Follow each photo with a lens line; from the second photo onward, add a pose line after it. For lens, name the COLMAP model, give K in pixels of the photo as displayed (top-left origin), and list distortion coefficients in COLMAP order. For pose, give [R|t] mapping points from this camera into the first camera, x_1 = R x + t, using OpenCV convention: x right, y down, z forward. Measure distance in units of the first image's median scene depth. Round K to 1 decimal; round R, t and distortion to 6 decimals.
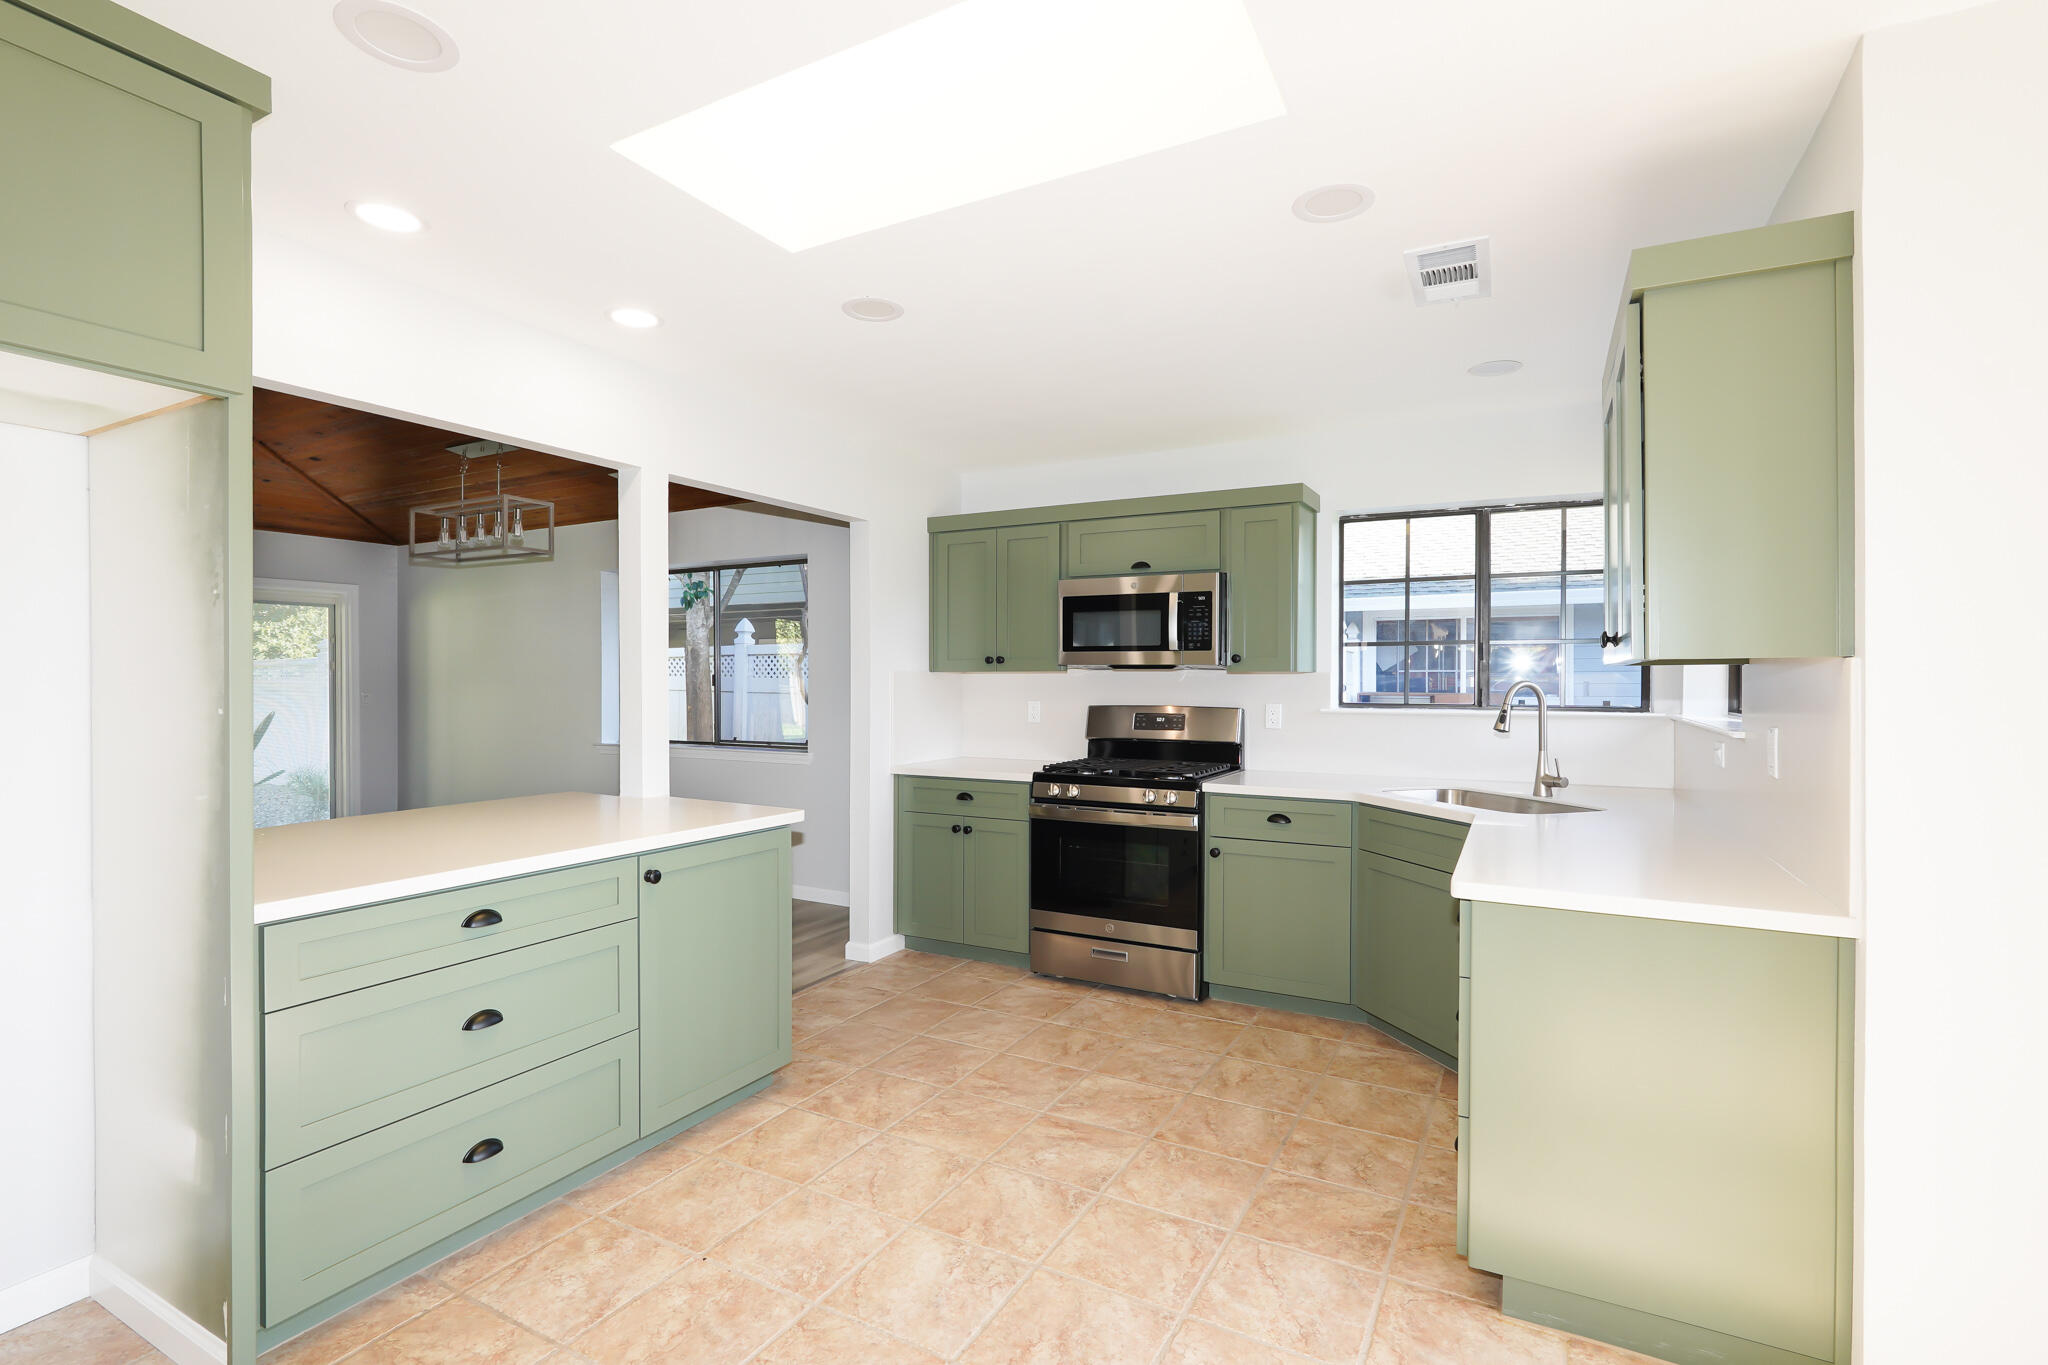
lens RADIAL K [[964.6, 0, 1024.0], [0, 964.6, 682.5], [0, 0, 1]] dist [-0.003656, 0.000735]
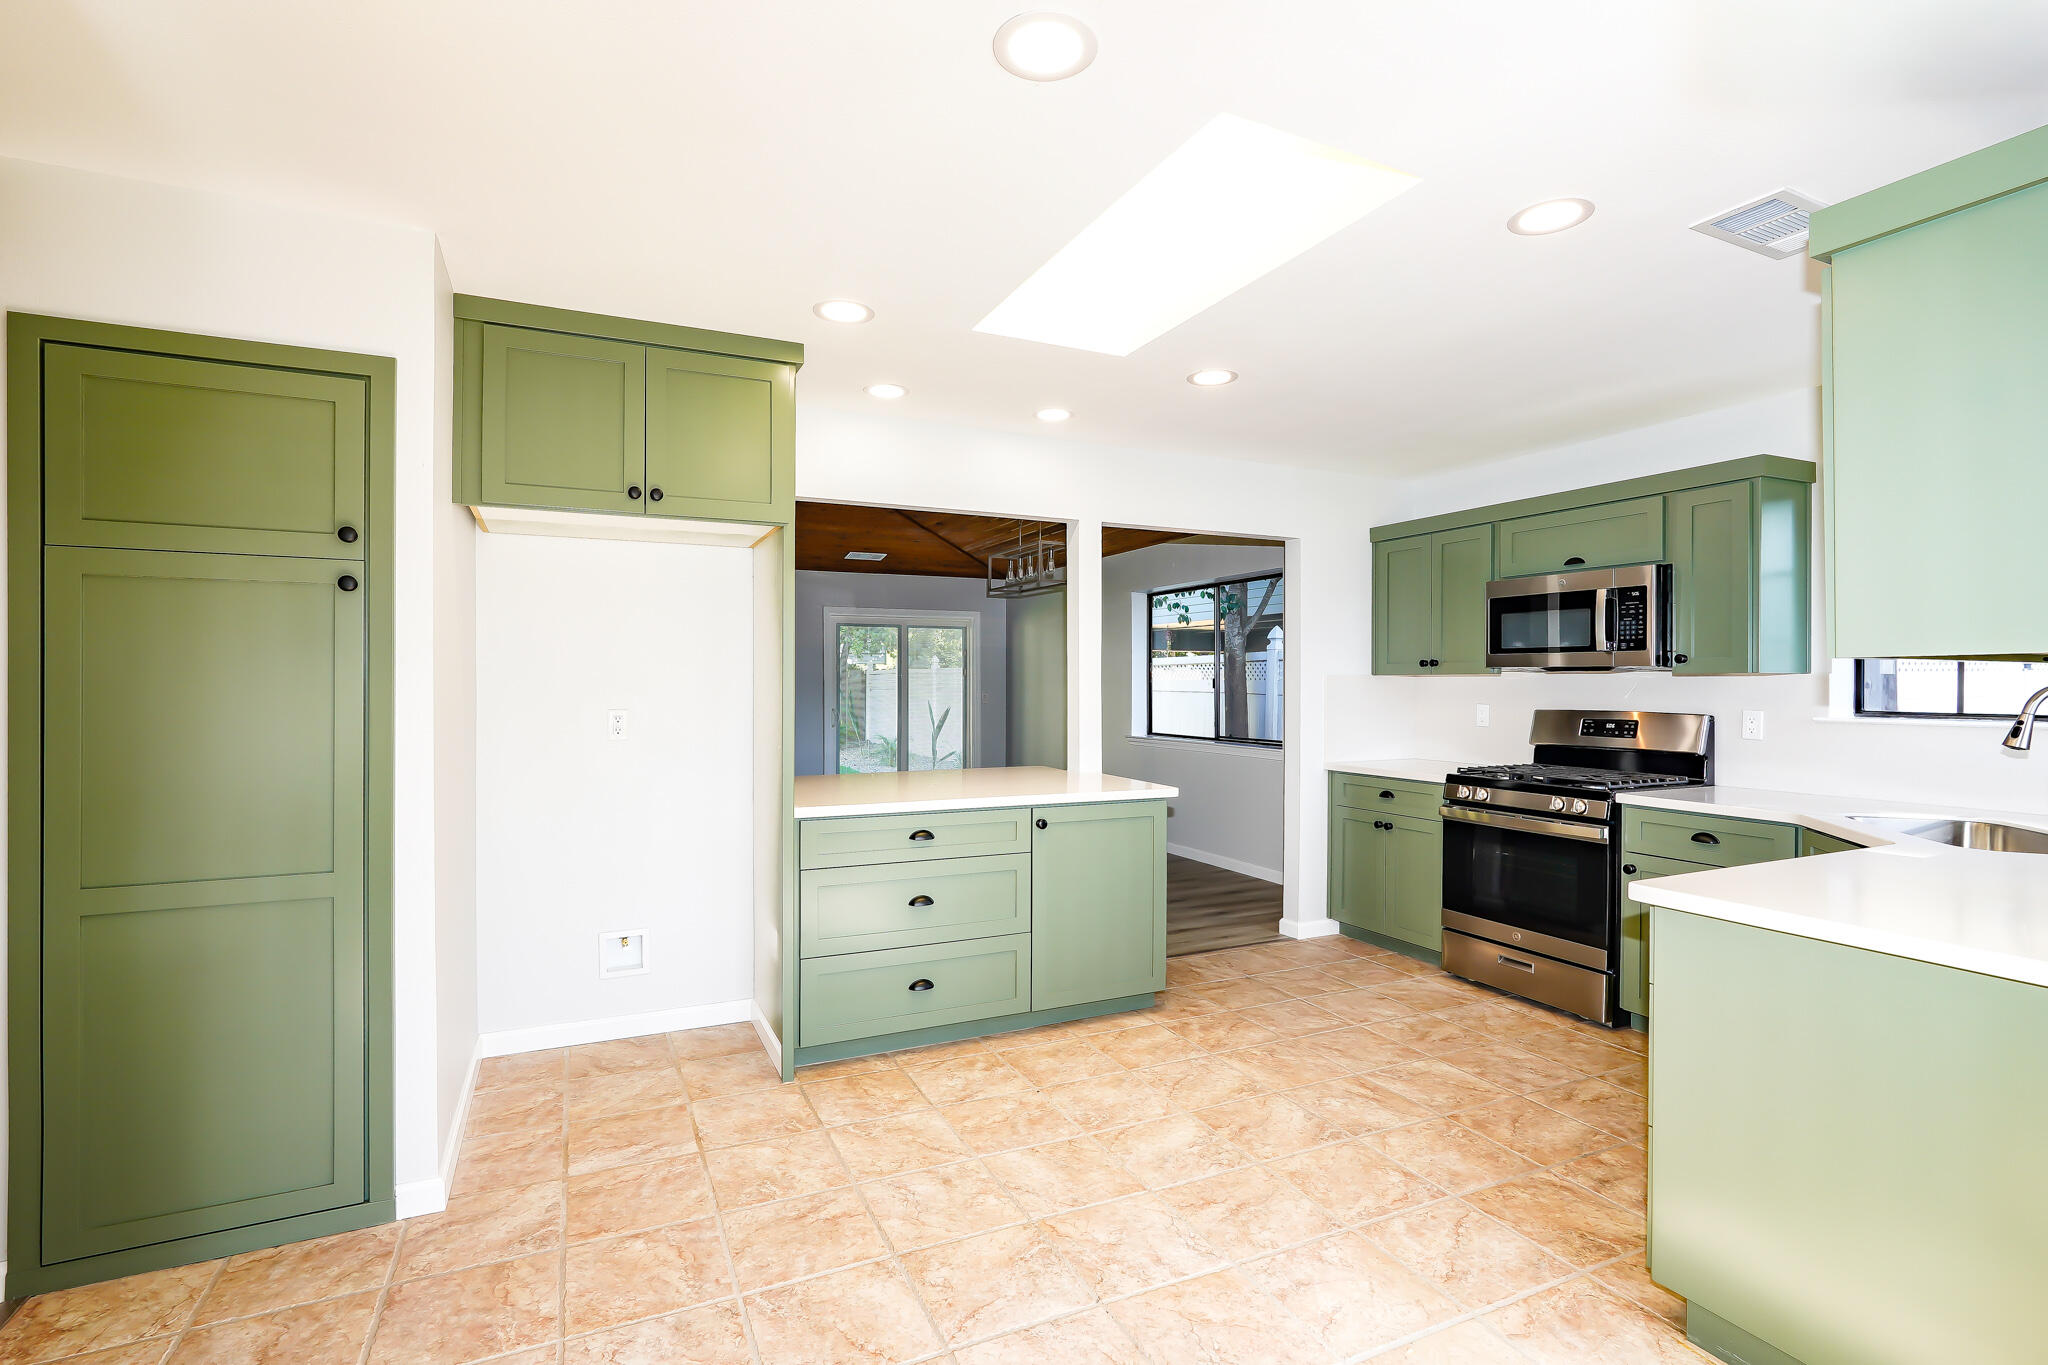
lens RADIAL K [[967.3, 0, 1024.0], [0, 967.3, 682.5], [0, 0, 1]] dist [0.000294, 0.000930]
pose [[0.809207, 0.000202, -0.587524, 0.256266], [-0.002582, 0.999992, -0.003212, 0.001675], [0.587518, 0.004116, 0.809201, -0.086283]]
